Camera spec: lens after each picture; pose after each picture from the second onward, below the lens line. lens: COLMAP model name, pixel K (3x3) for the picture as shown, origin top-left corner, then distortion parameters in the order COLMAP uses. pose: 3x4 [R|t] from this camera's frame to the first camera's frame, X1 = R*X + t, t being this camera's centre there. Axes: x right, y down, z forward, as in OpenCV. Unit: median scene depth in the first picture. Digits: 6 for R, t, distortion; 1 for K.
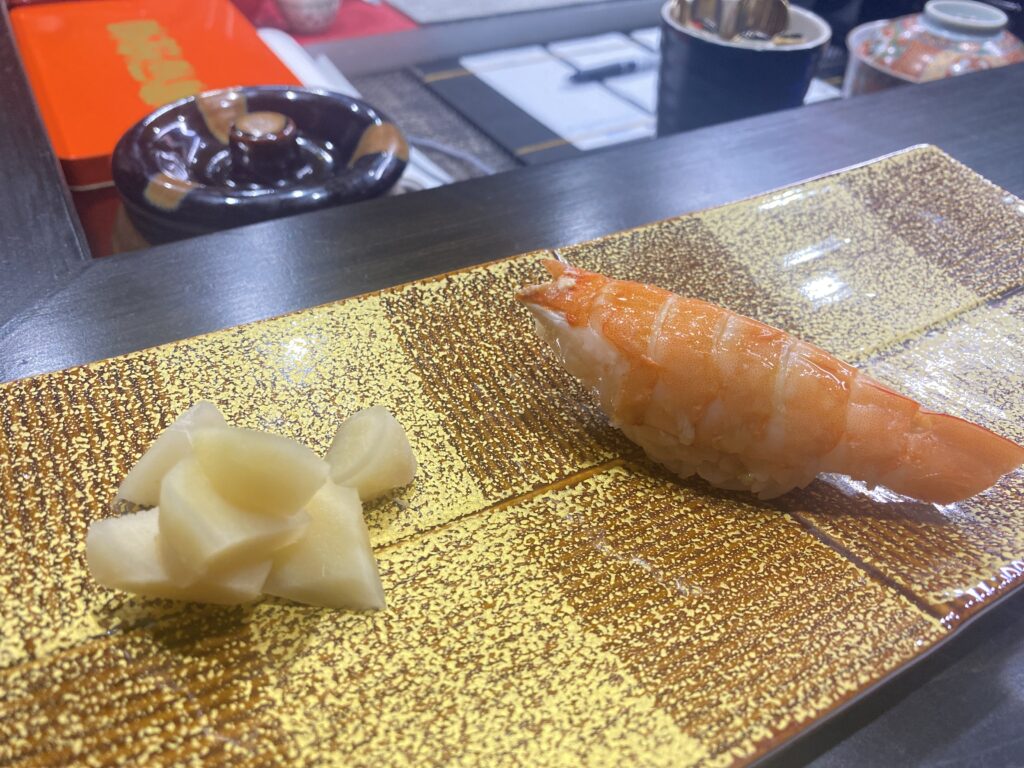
lens RADIAL K [[813.5, 0, 502.7], [0, 813.5, 376.0], [0, 0, 1]] dist [-0.012202, 0.005233]
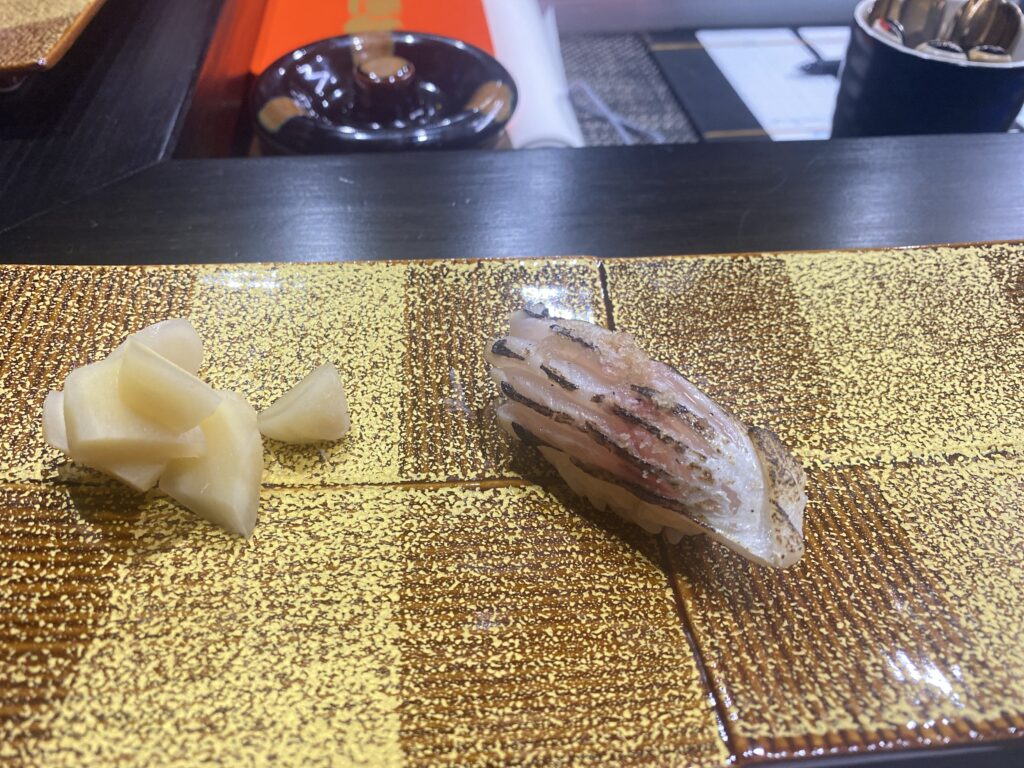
lens RADIAL K [[813.5, 0, 515.3], [0, 813.5, 379.8], [0, 0, 1]] dist [-0.012202, 0.005233]
pose [[0.908574, 0.267752, -0.320629, 0.435487], [-0.252254, 0.963488, 0.089775, -0.103962], [0.332959, -0.000687, 0.942941, 0.058879]]
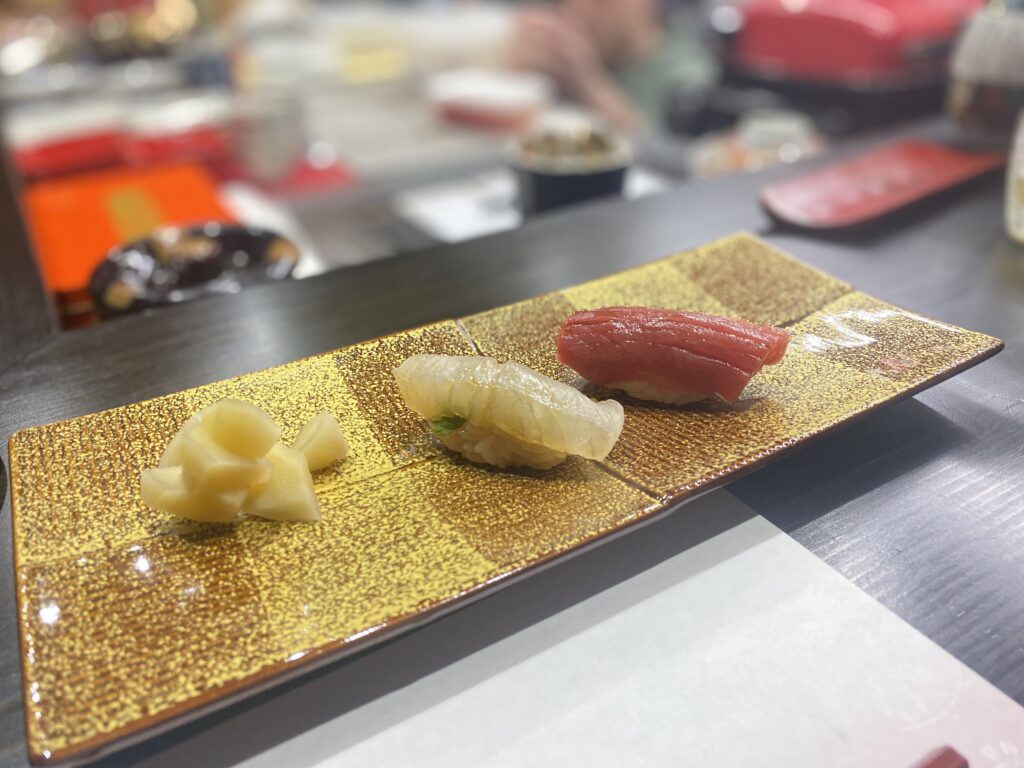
lens RADIAL K [[813.5, 0, 522.1], [0, 813.5, 387.1], [0, 0, 1]] dist [-0.012202, 0.005233]
pose [[0.996668, -0.077531, -0.025327, 0.282799], [0.072550, 0.984597, -0.159078, 0.276760], [0.037270, 0.156711, 0.986941, -0.561736]]
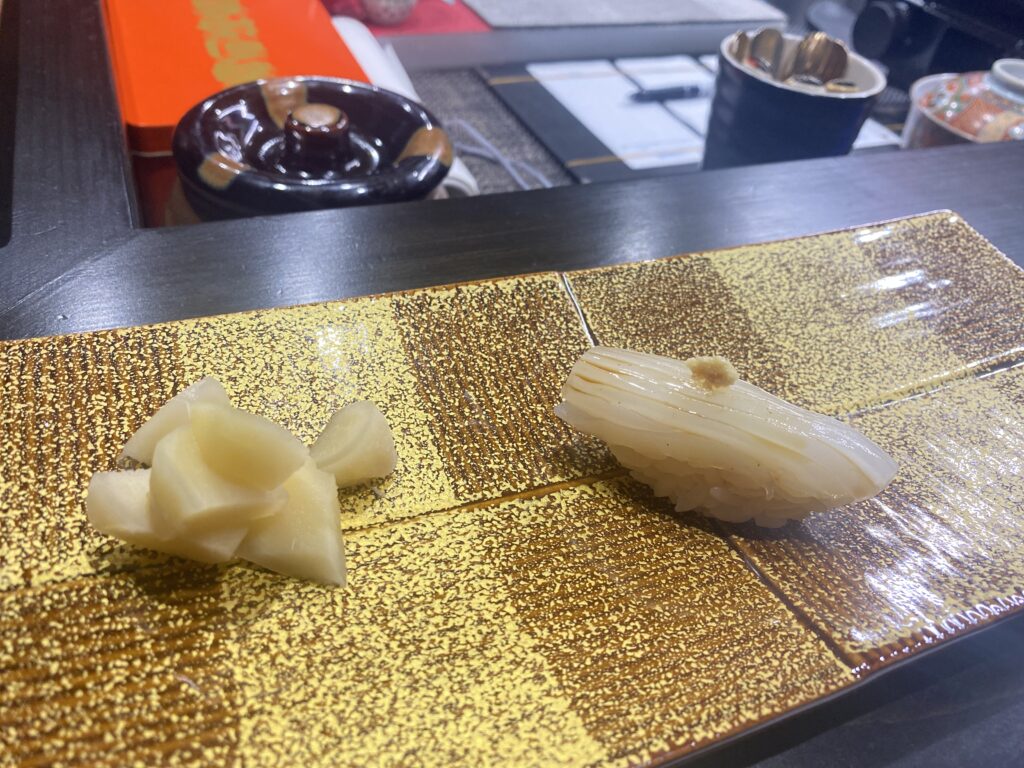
lens RADIAL K [[813.5, 0, 508.1], [0, 813.5, 375.2], [0, 0, 1]] dist [-0.012202, 0.005233]
pose [[0.990915, 0.125829, -0.047476, 0.080819], [-0.125673, 0.992052, 0.006263, -0.028385], [0.047887, -0.000240, 0.998853, -0.079608]]
